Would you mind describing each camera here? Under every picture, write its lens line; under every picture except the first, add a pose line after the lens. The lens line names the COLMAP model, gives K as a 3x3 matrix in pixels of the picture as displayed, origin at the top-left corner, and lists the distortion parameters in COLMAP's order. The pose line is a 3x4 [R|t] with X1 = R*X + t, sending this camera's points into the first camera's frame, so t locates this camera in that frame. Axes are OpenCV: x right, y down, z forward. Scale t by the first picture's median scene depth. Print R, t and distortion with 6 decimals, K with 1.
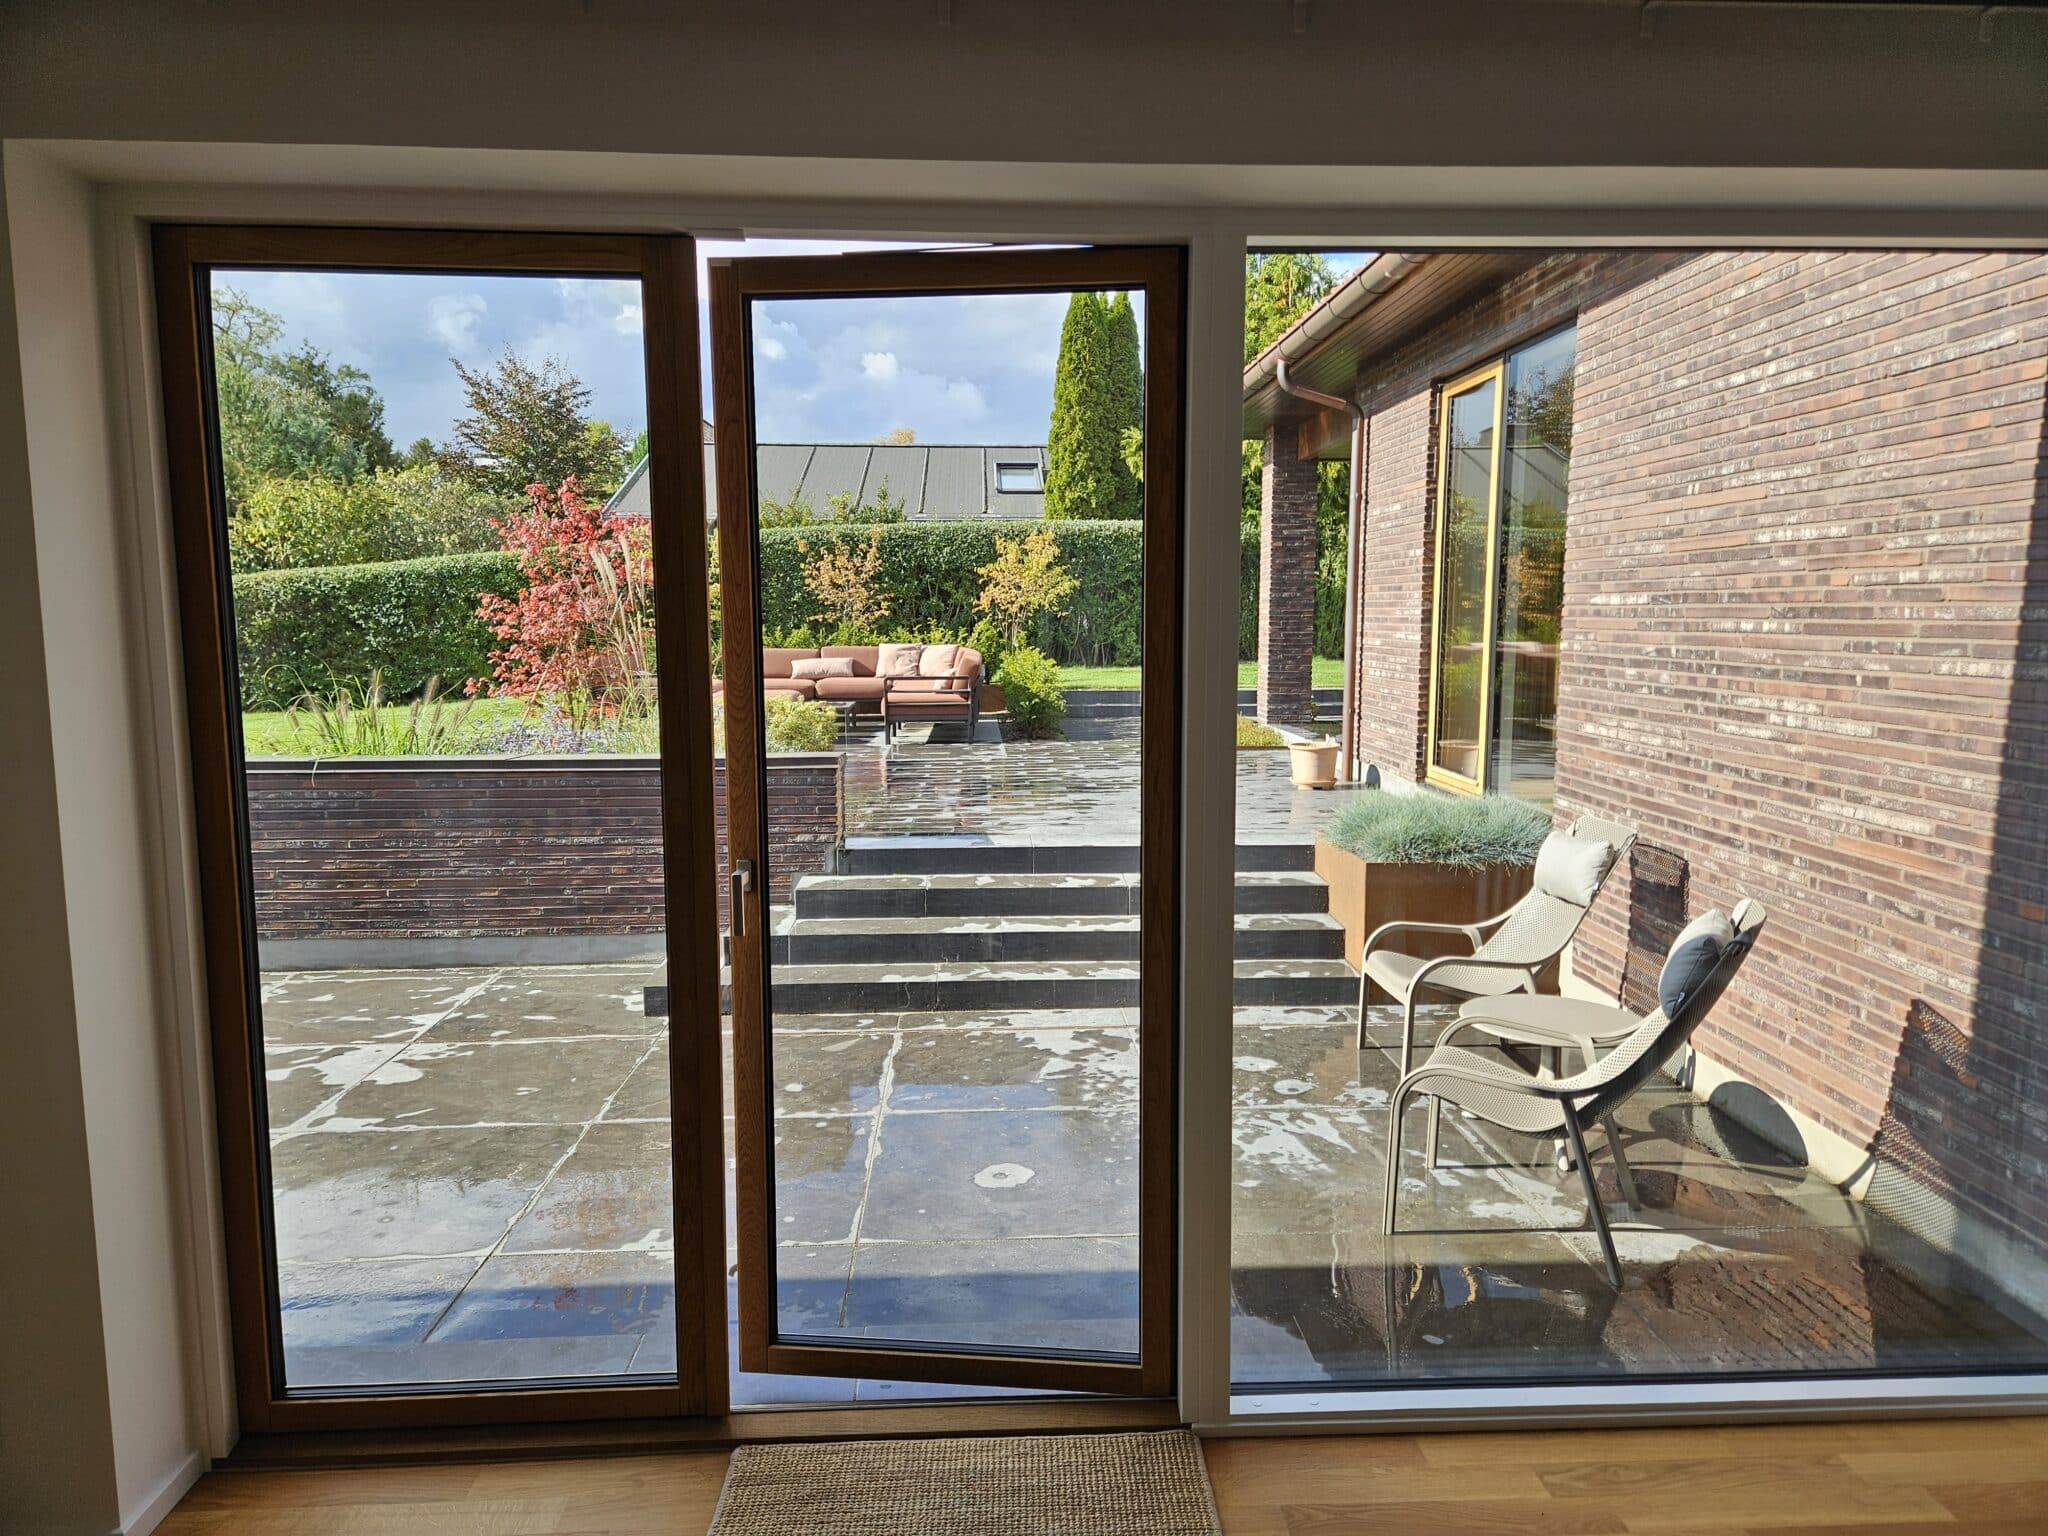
lens RADIAL K [[1361.9, 0, 1042.9], [0, 1361.9, 755.3], [0, 0, 1]] dist [0.101253, 0.007159]
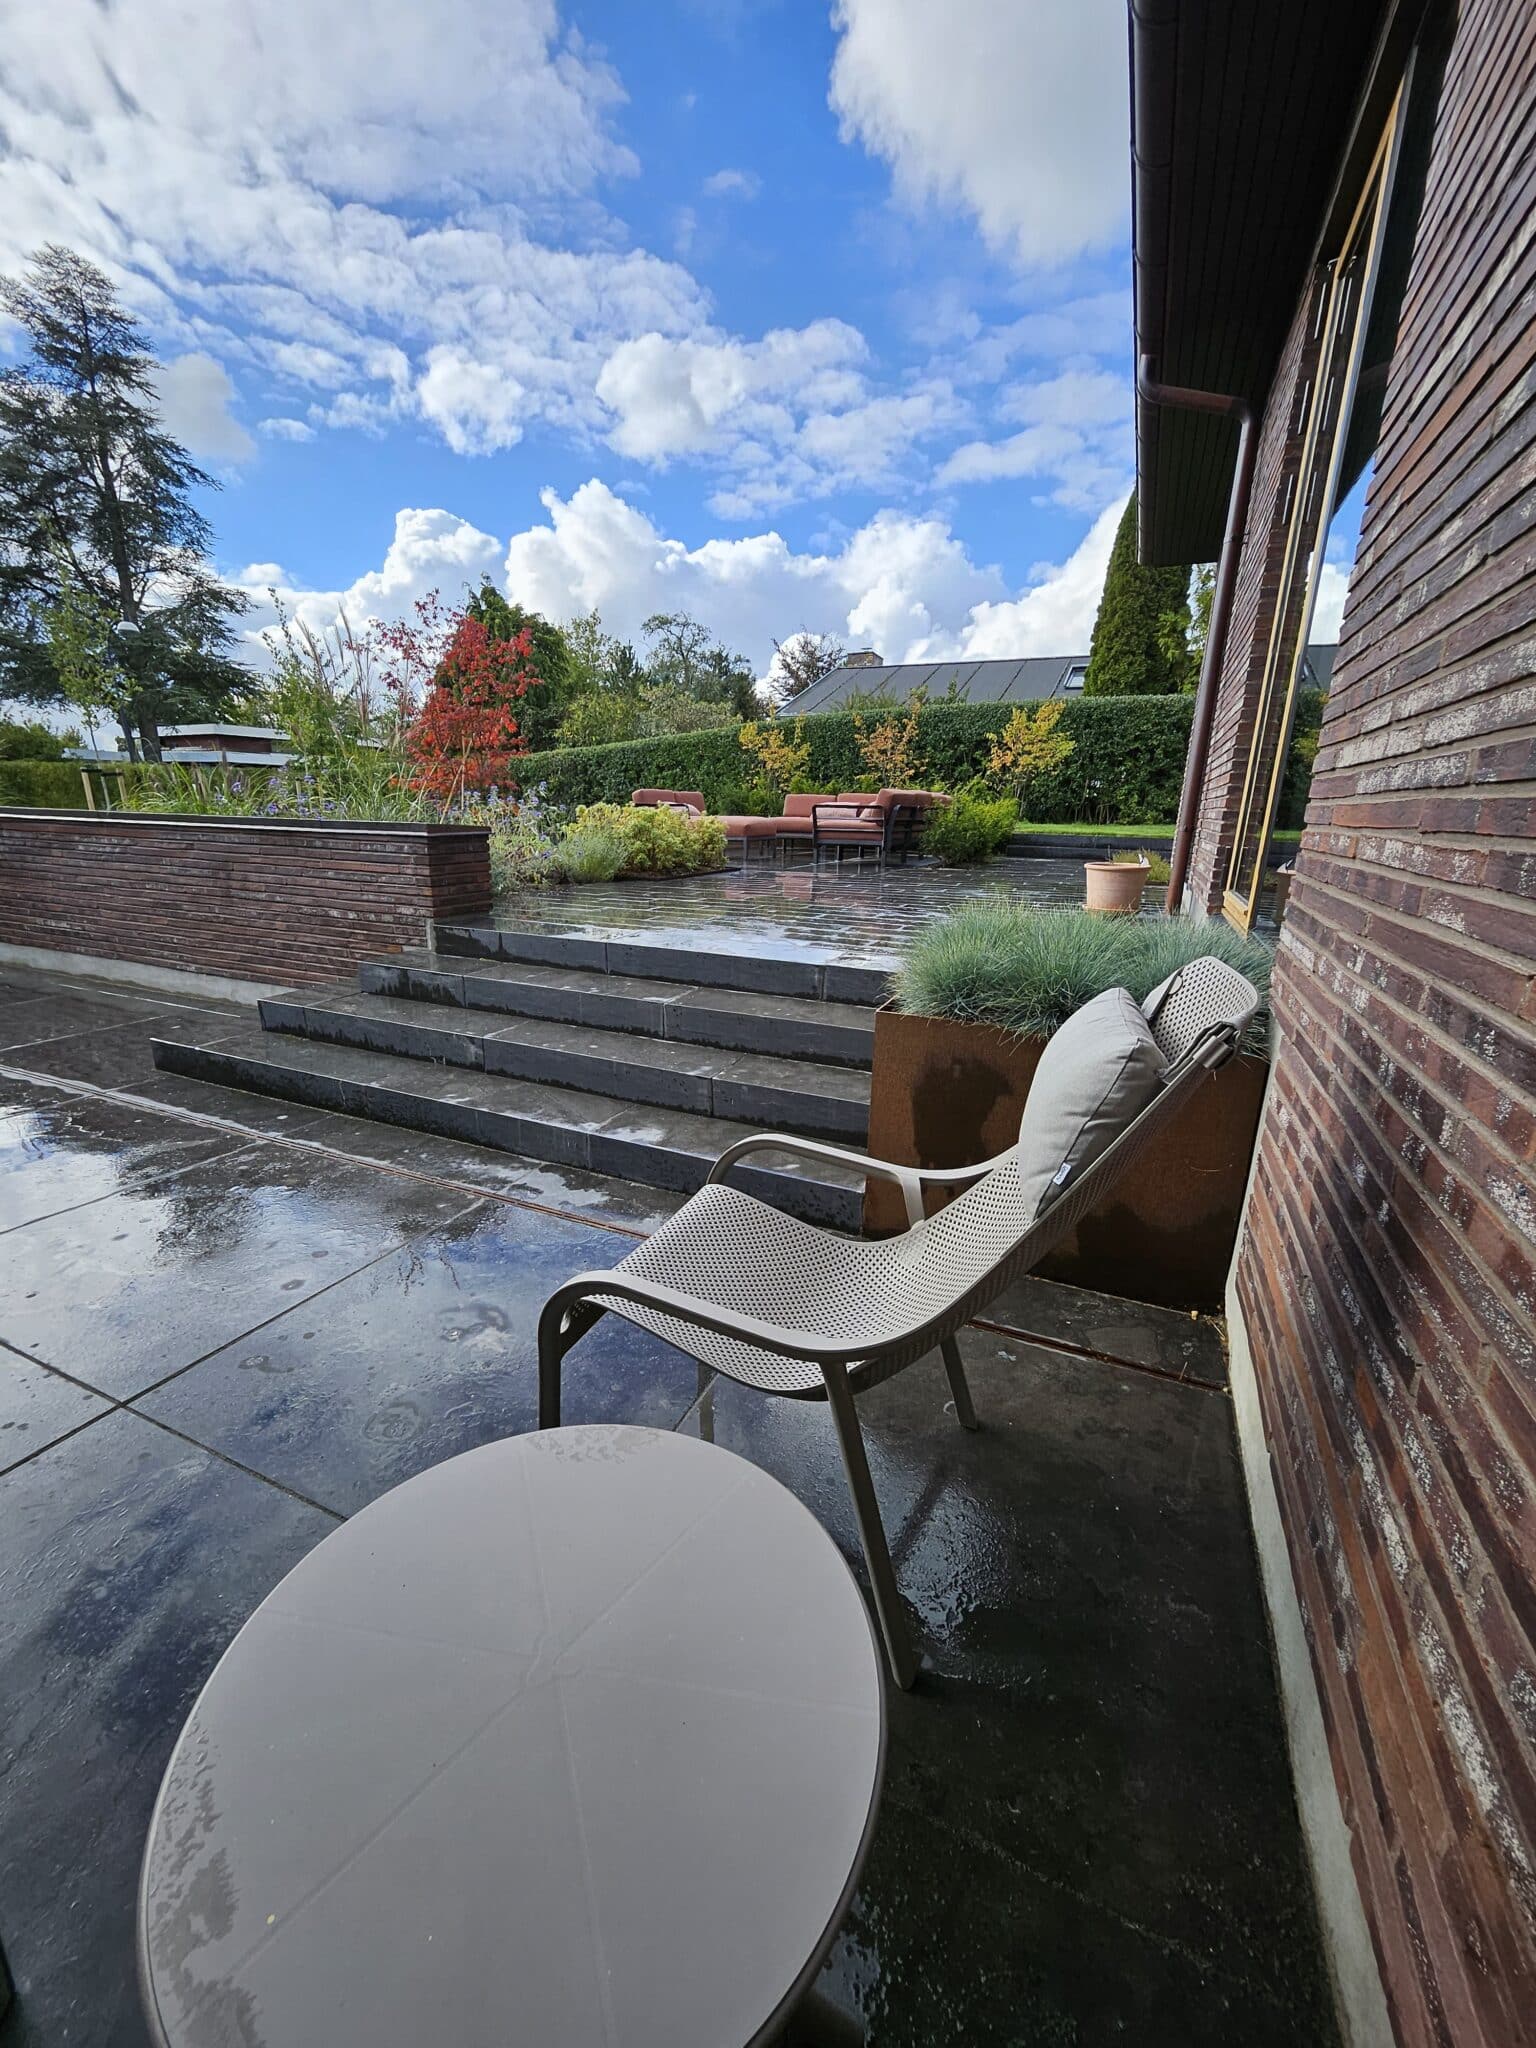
lens RADIAL K [[807.4, 0, 778.6], [0, 807.4, 1036.7], [0, 0, 1]] dist [0.003798, -0.000266]
pose [[0.895093, 0.142592, -0.422463, 0.120185], [-0.071678, 0.981179, 0.179304, 0.010548], [0.440080, -0.130213, 0.888468, 0.236857]]
